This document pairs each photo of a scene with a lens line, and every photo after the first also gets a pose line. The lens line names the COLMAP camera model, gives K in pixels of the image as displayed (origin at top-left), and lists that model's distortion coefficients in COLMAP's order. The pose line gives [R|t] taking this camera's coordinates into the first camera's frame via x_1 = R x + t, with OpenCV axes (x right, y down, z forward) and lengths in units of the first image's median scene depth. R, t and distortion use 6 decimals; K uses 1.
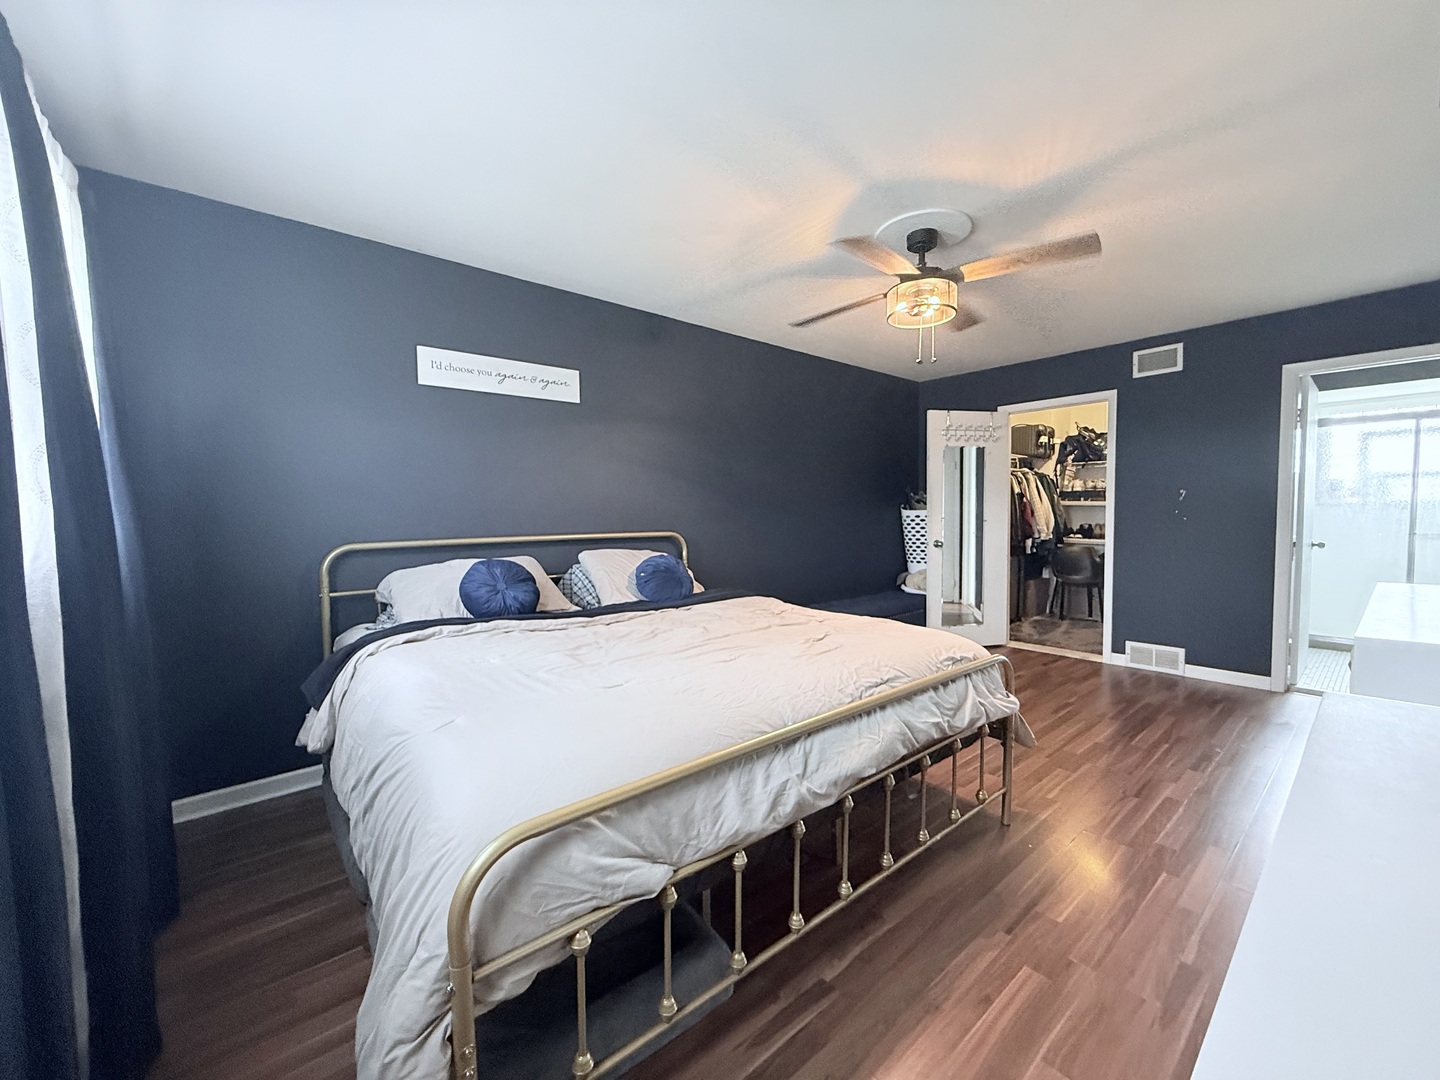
lens RADIAL K [[575.7, 0, 715.5], [0, 575.7, 540.8], [0, 0, 1]] dist [-0.001955, 0.000059]
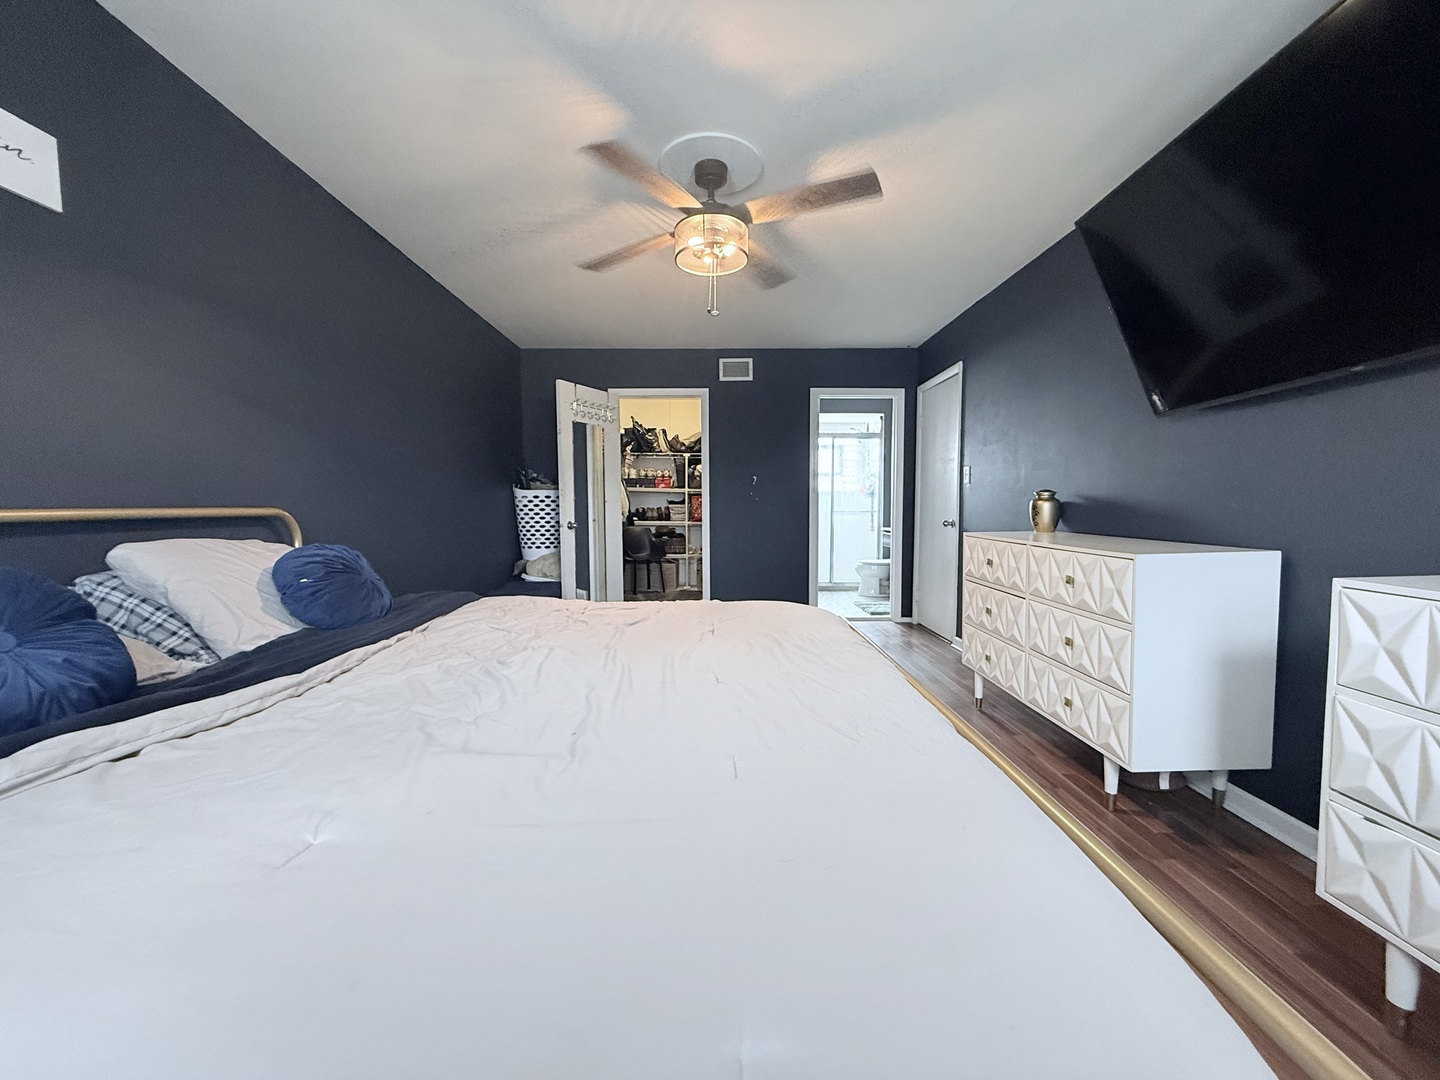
lens RADIAL K [[575.7, 0, 712.0], [0, 575.7, 545.4], [0, 0, 1]] dist [-0.001955, 0.000059]
pose [[0.637764, -0.047391, 0.768772, -0.171195], [0.031487, 0.998875, 0.035455, 0.010467], [-0.769588, 0.001594, 0.638539, 0.209336]]
